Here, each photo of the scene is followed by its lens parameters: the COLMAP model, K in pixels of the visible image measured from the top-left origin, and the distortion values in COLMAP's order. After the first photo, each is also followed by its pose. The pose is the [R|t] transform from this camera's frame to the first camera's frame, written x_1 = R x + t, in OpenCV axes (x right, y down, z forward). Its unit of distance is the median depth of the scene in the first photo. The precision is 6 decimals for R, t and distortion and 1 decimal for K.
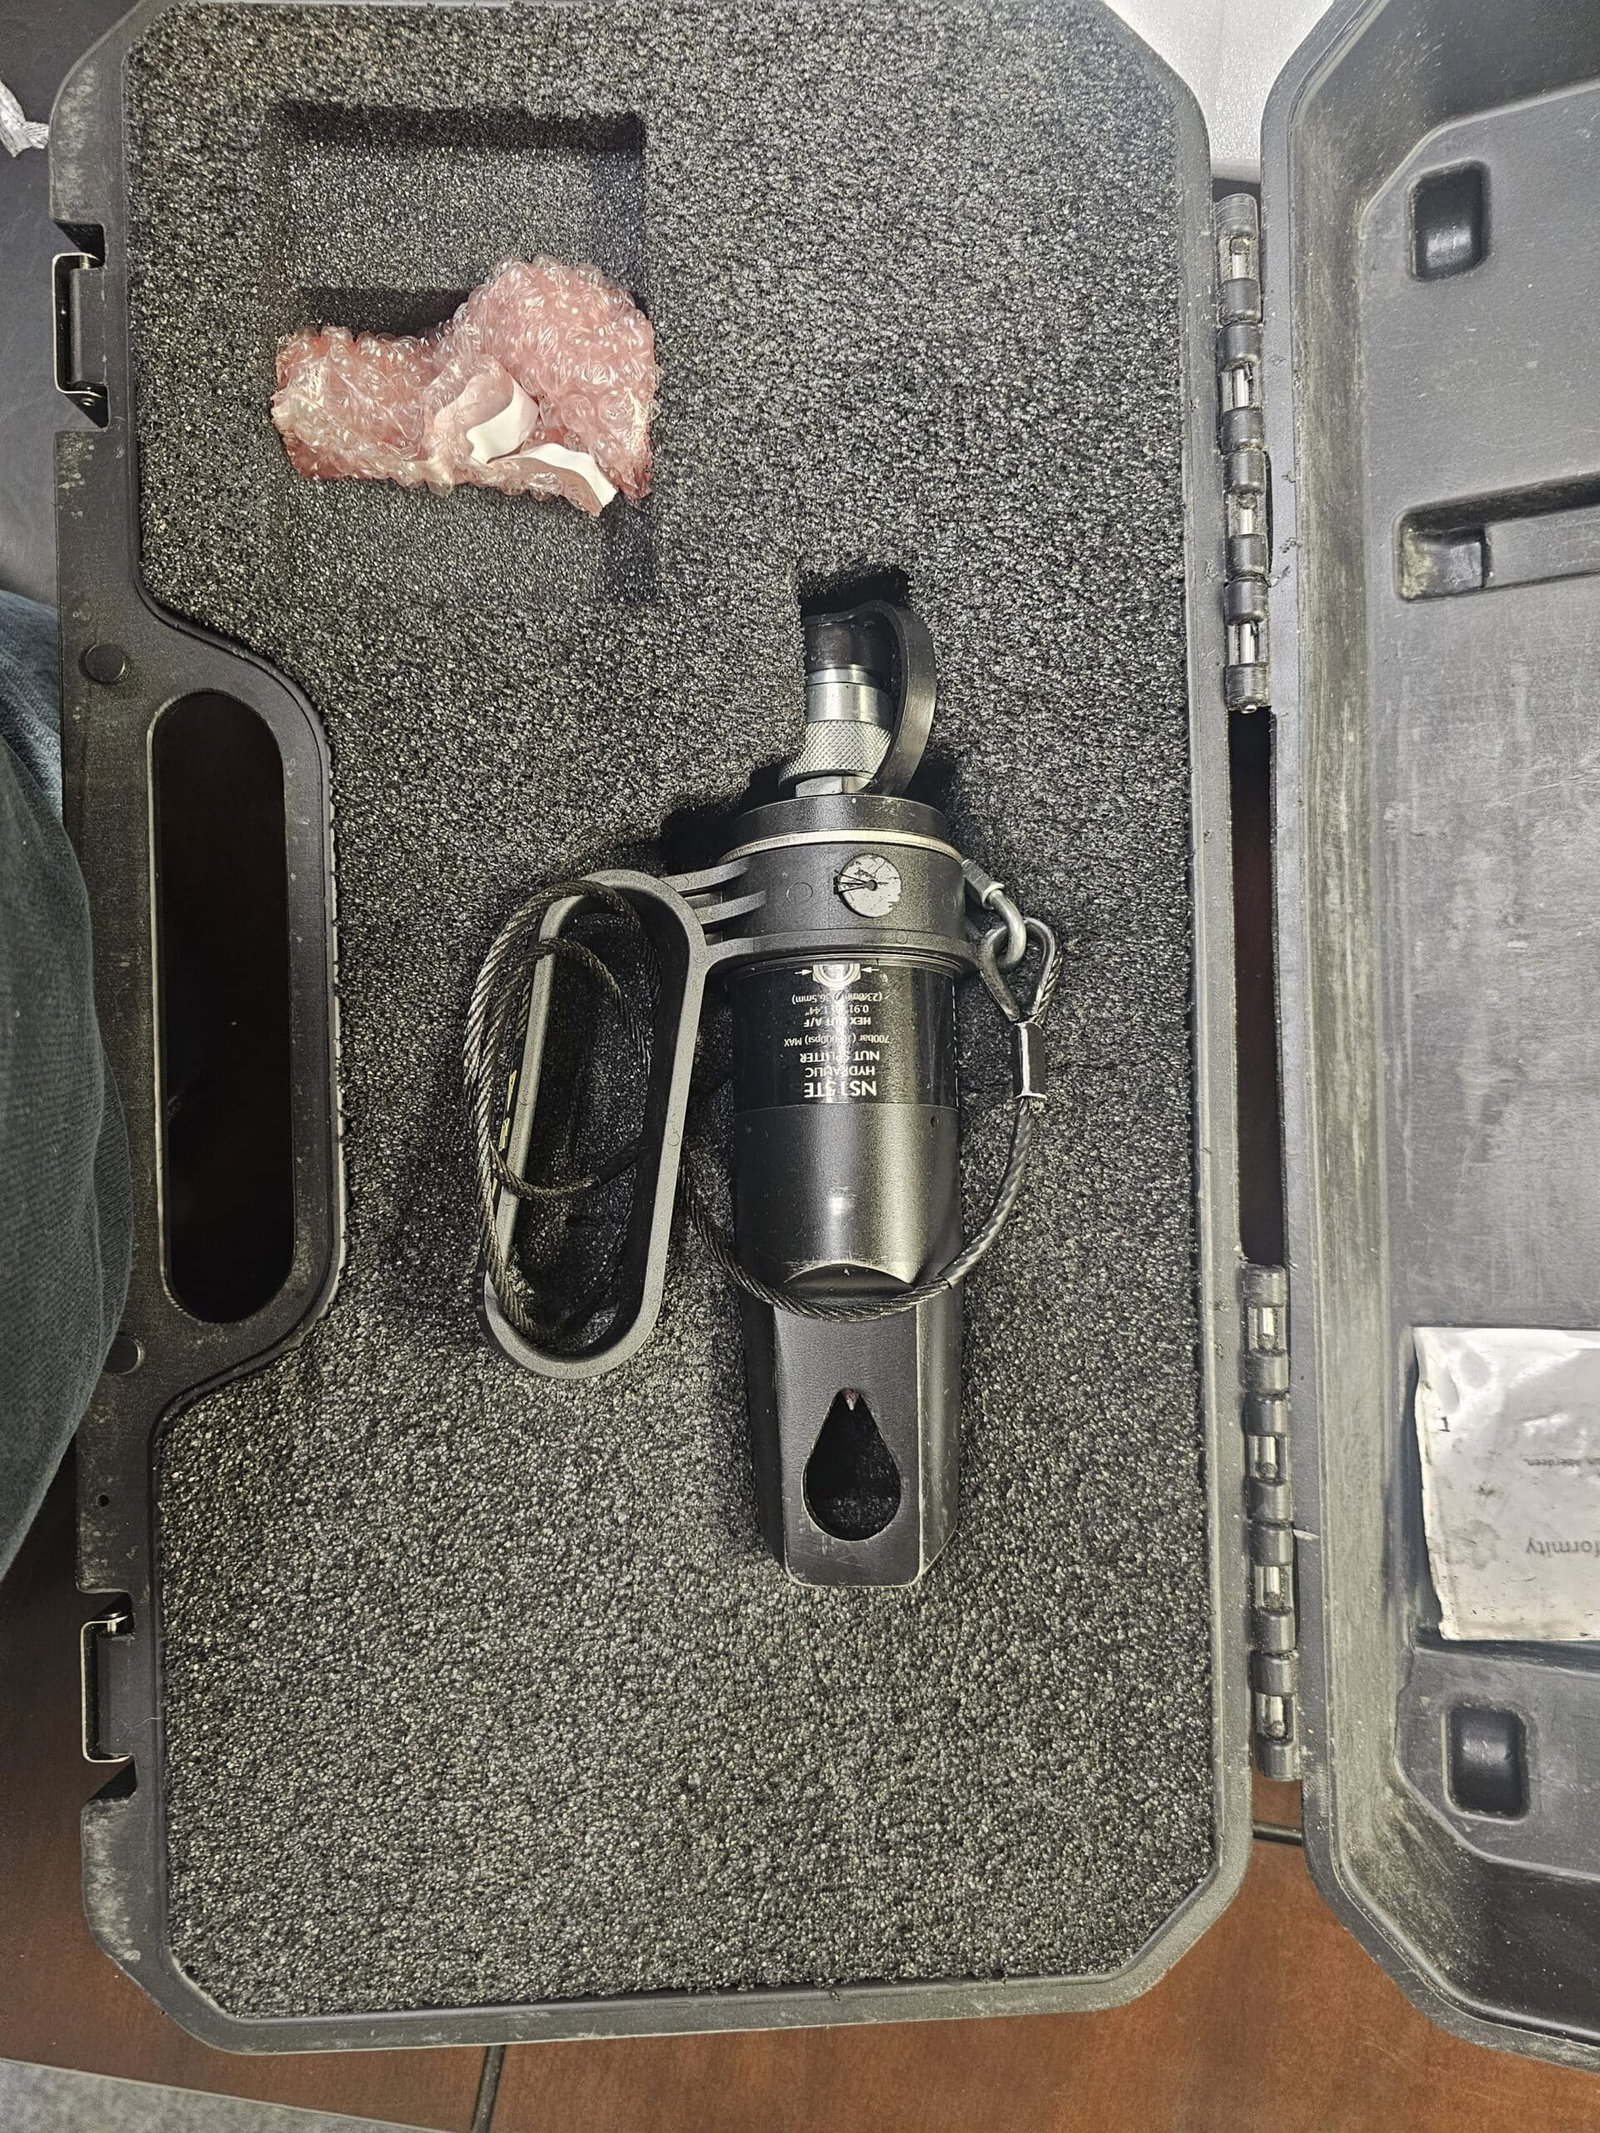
lens RADIAL K [[1583.4, 0, 809.5], [0, 1583.4, 1062.4], [0, 0, 1]] dist [0.021756, -0.023372]
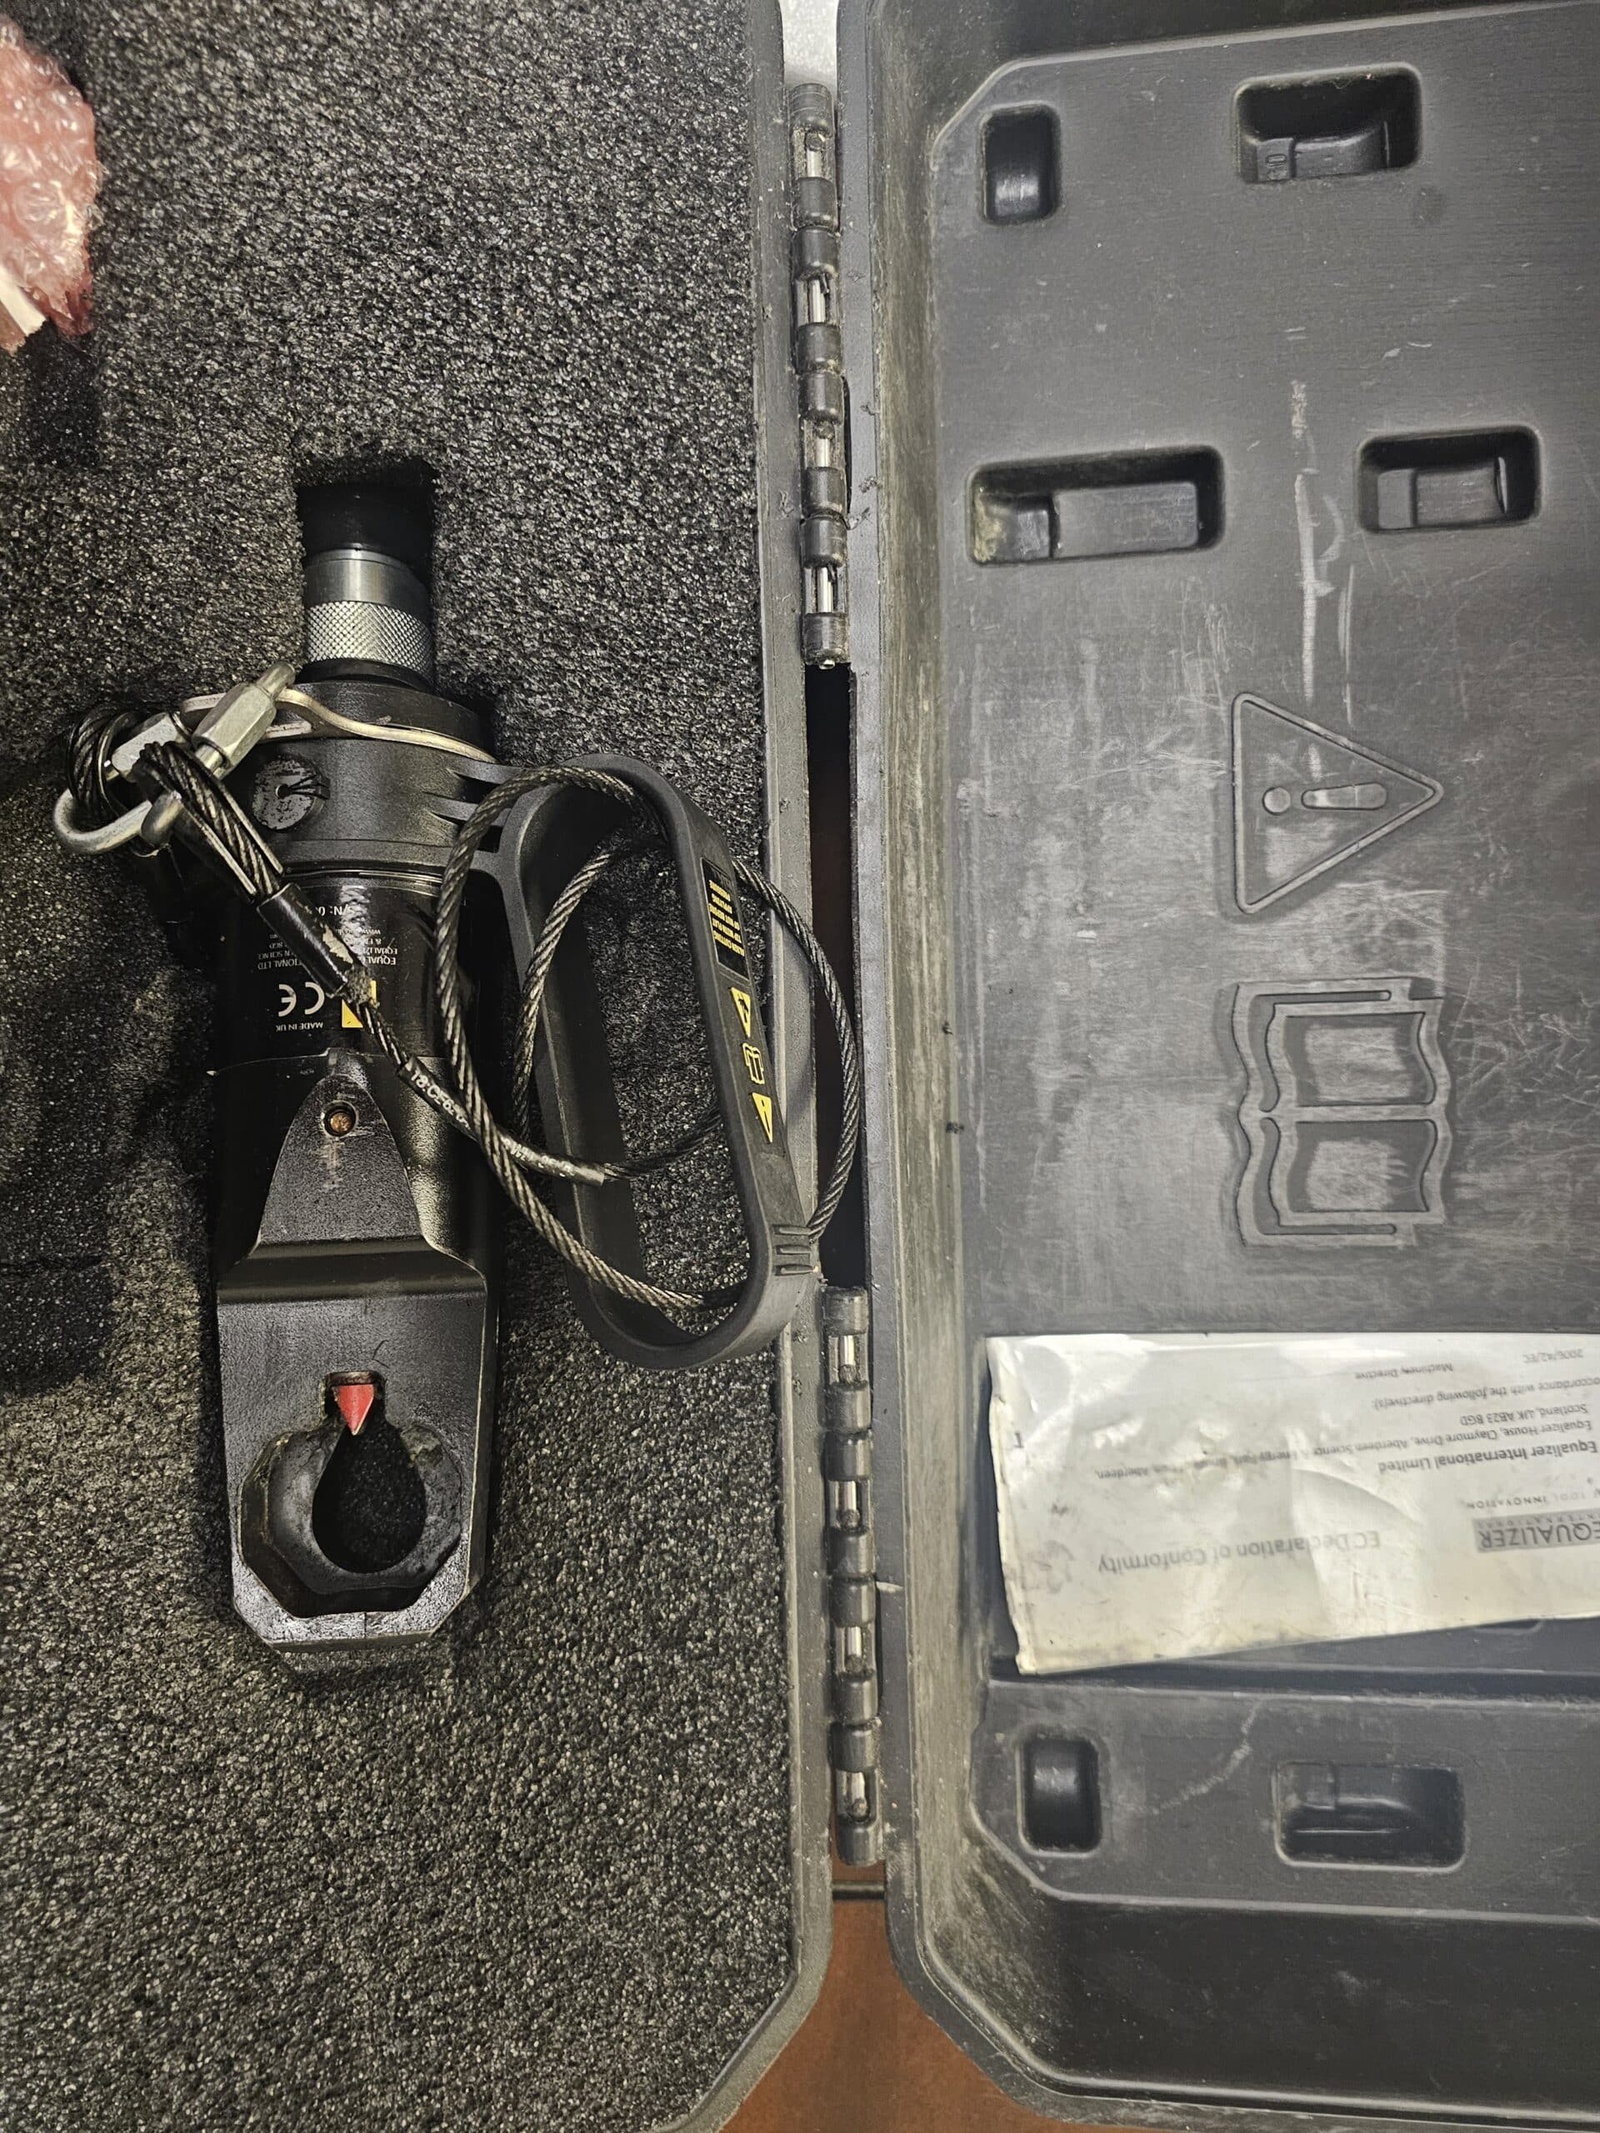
lens RADIAL K [[1583.4, 0, 809.5], [0, 1583.4, 1062.4], [0, 0, 1]] dist [0.021756, -0.023372]
pose [[0.957522, -0.003103, 0.288345, 0.010453], [-0.001686, 0.999865, 0.016357, -0.014038], [-0.288357, -0.016149, 0.957387, 0.152068]]
